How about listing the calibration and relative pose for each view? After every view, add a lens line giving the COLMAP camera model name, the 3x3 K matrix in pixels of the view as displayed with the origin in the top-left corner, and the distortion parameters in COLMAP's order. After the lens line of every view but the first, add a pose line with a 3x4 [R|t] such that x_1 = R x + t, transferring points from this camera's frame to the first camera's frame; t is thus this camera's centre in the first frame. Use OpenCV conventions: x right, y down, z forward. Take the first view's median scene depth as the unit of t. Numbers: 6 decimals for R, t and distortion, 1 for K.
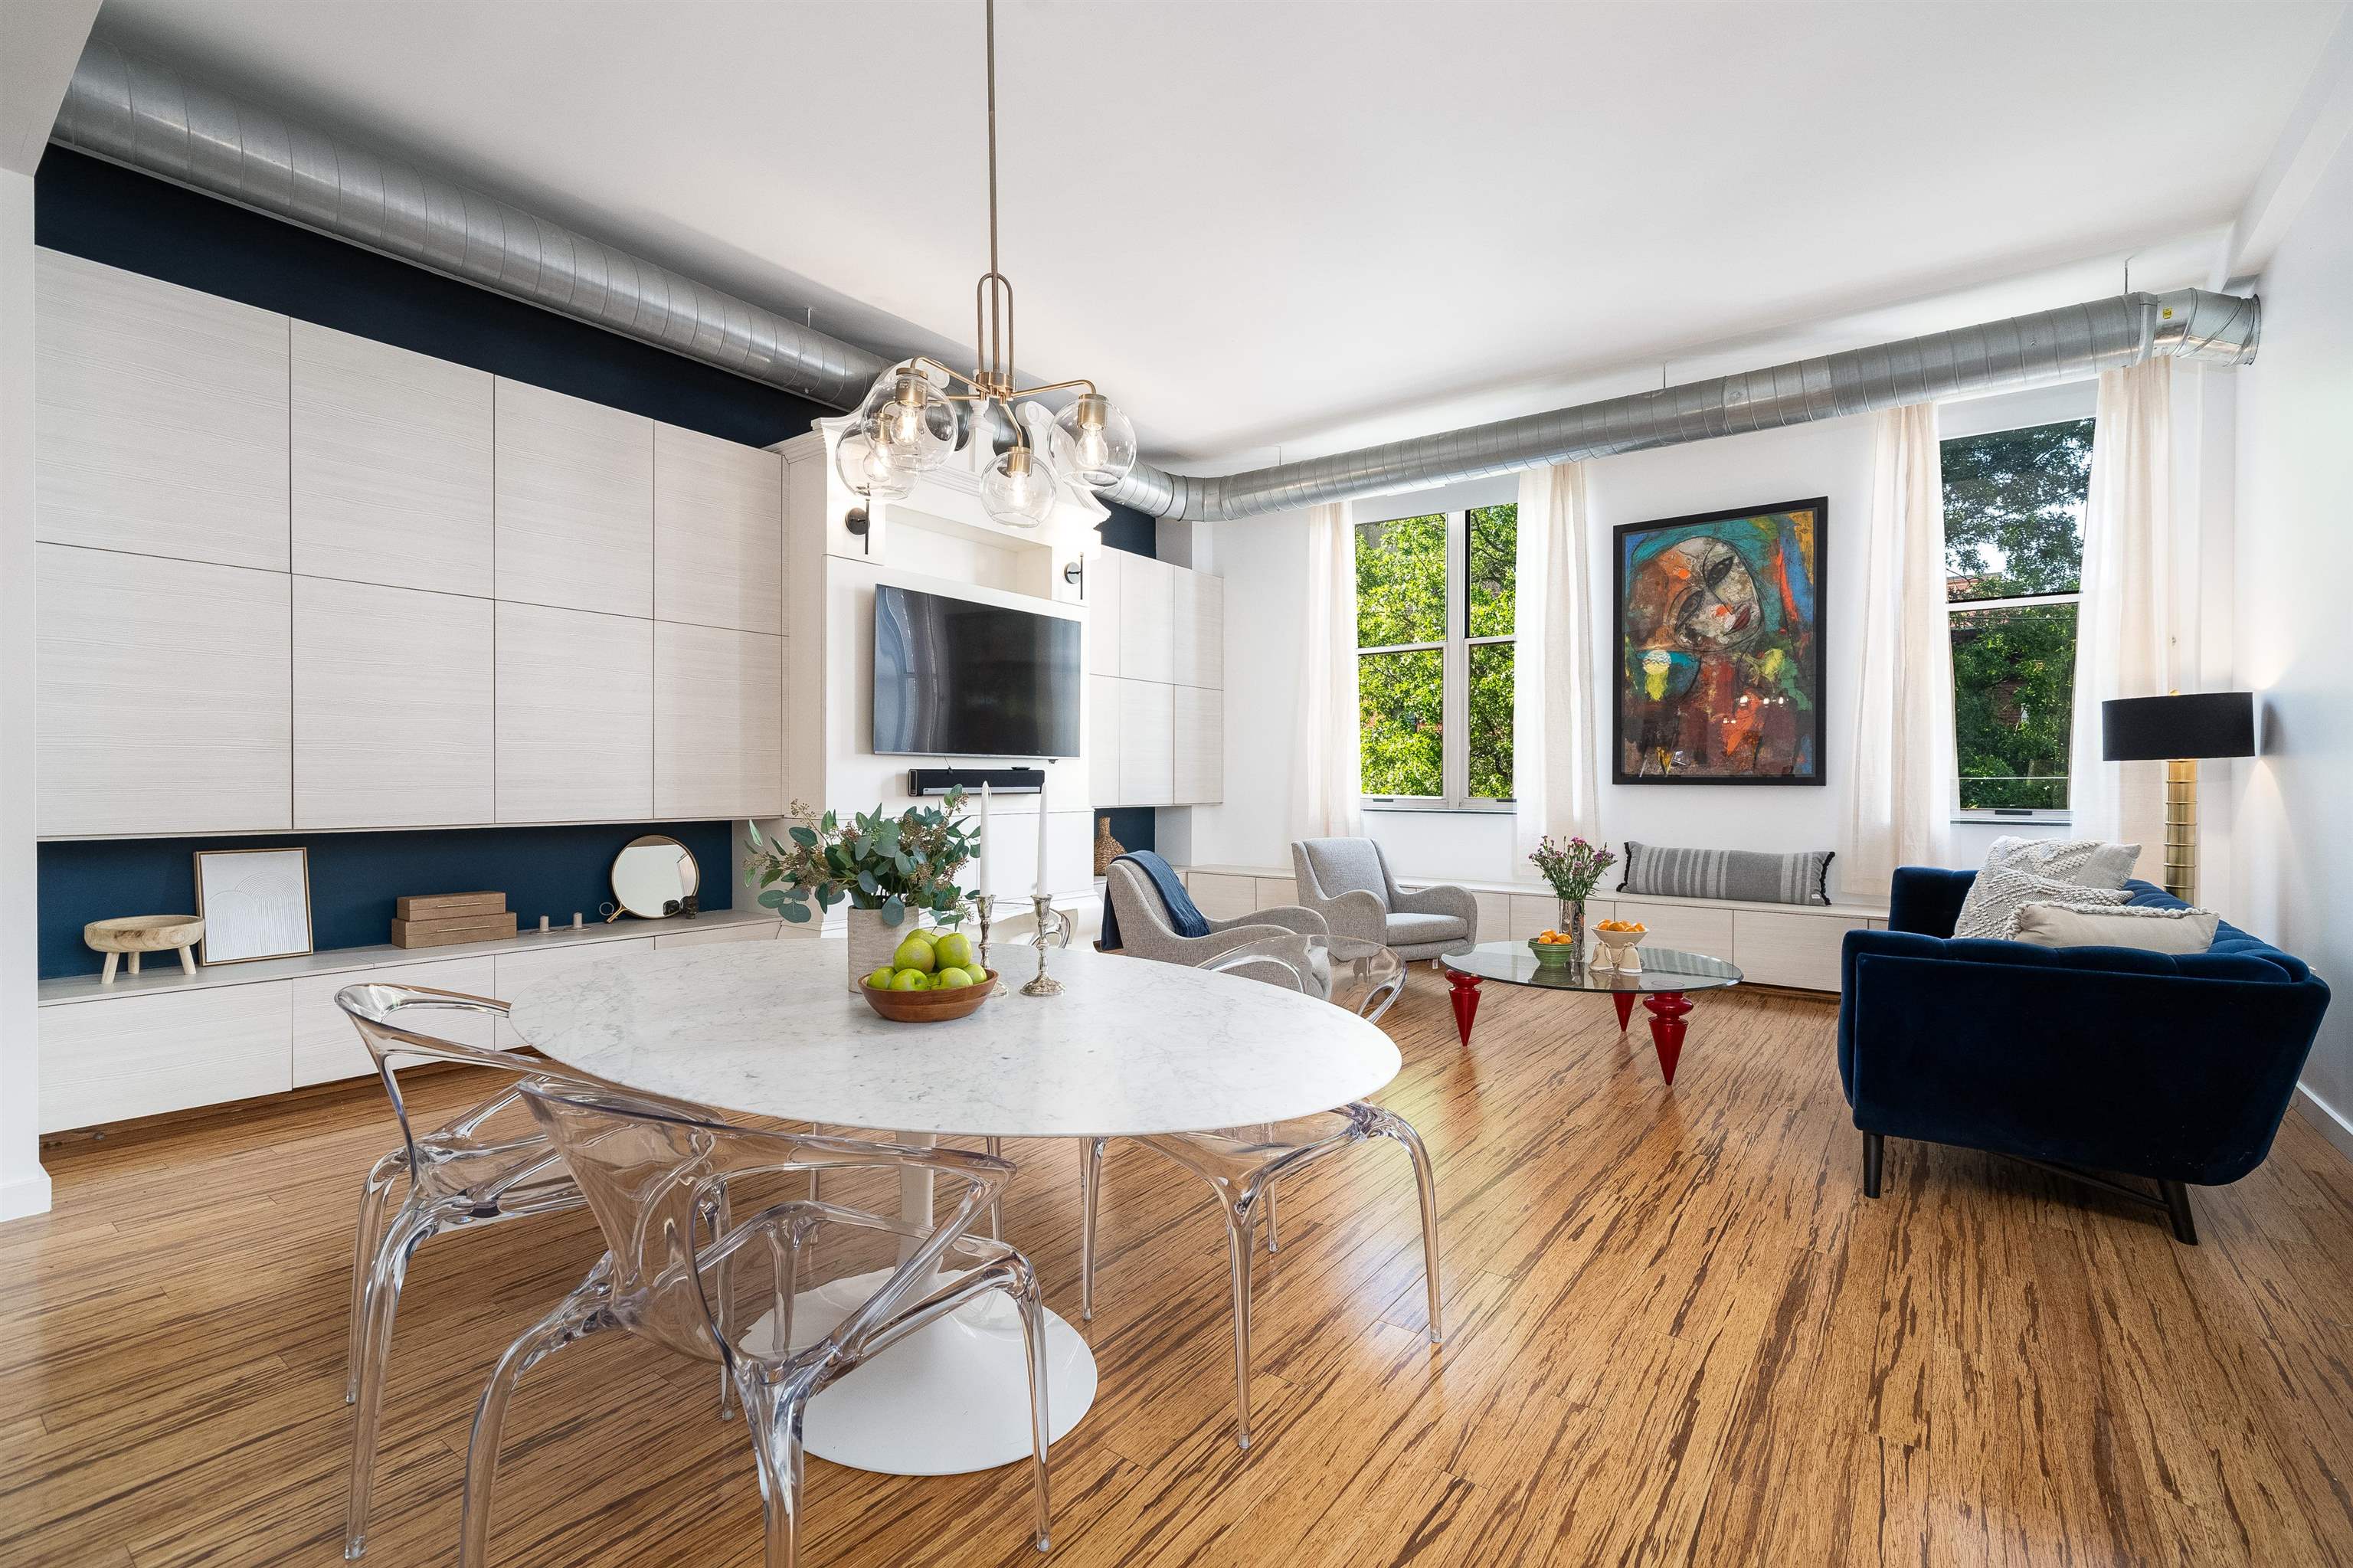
lens RADIAL K [[1027.3, 0, 1207.5], [0, 1027.3, 787.0], [0, 0, 1]] dist [-0.000635, 0.000163]
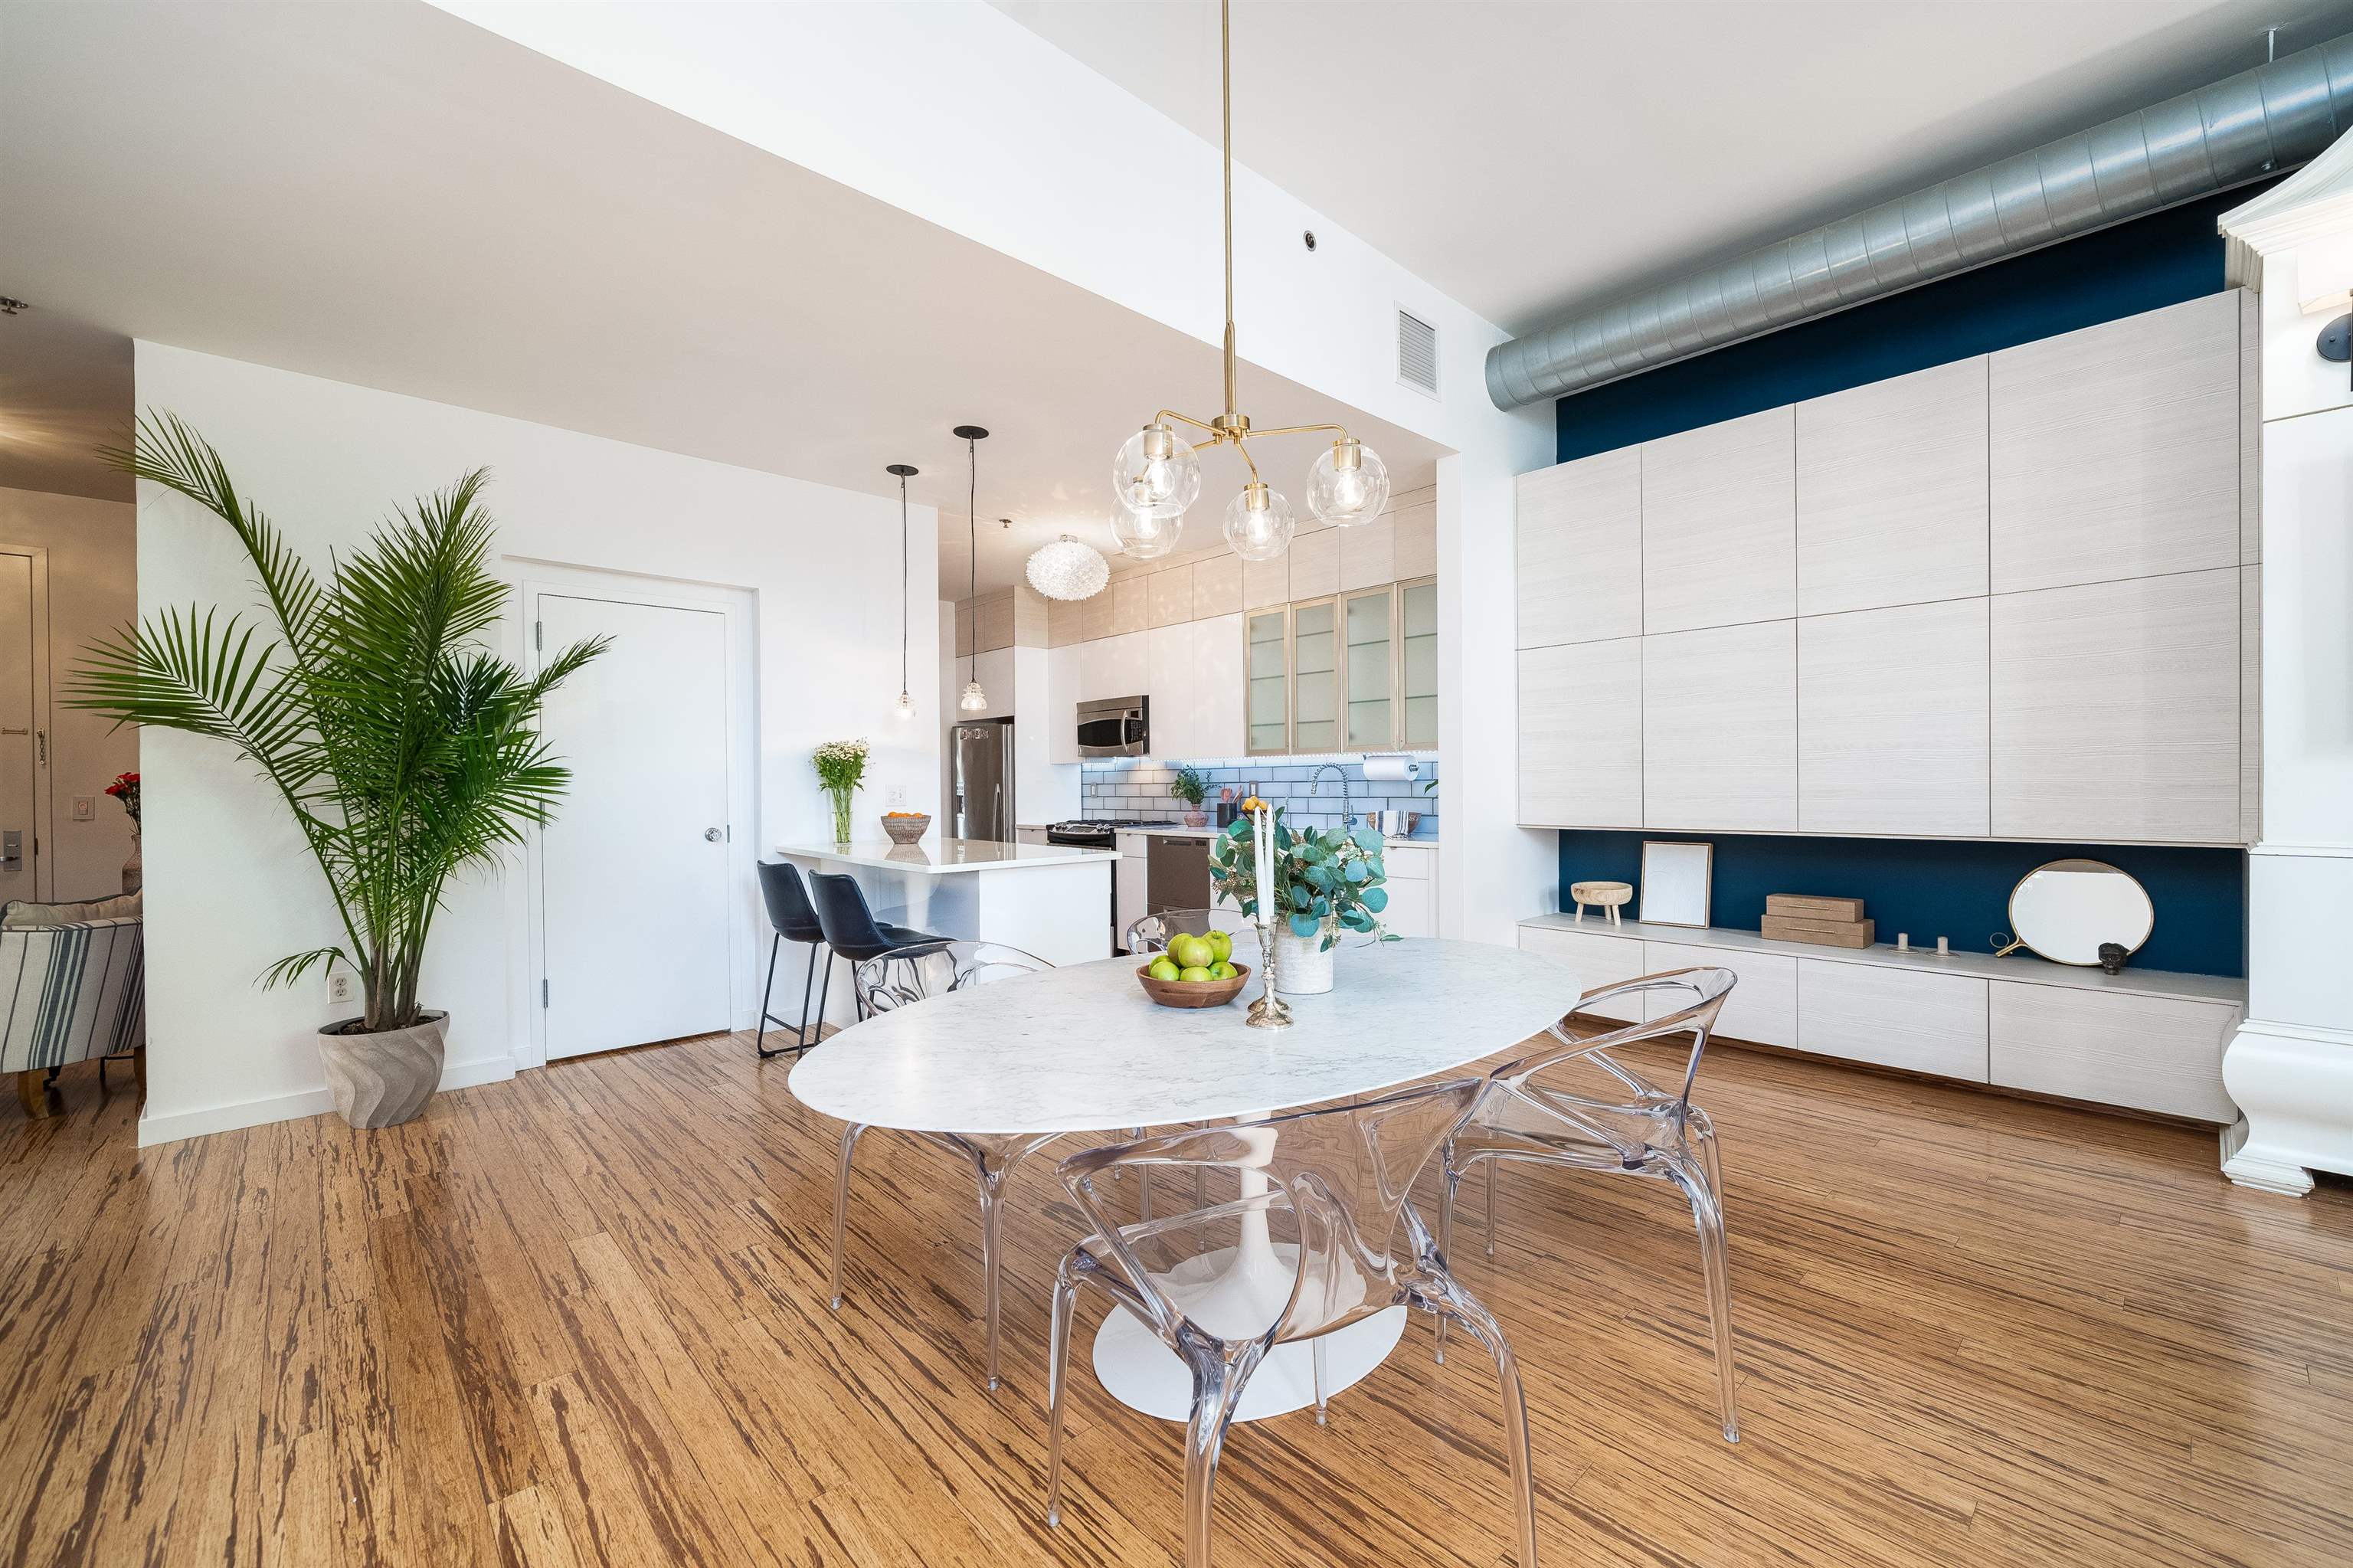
lens RADIAL K [[950.3, 0, 1171.8], [0, 950.3, 793.2], [0, 0, 1]] dist [-0.002748, 0.000254]
pose [[-0.204467, 0.008485, -0.978837, 0.273111], [0.001536, 0.999964, 0.008347, -0.009045], [0.978872, 0.000203, -0.204473, 0.410822]]
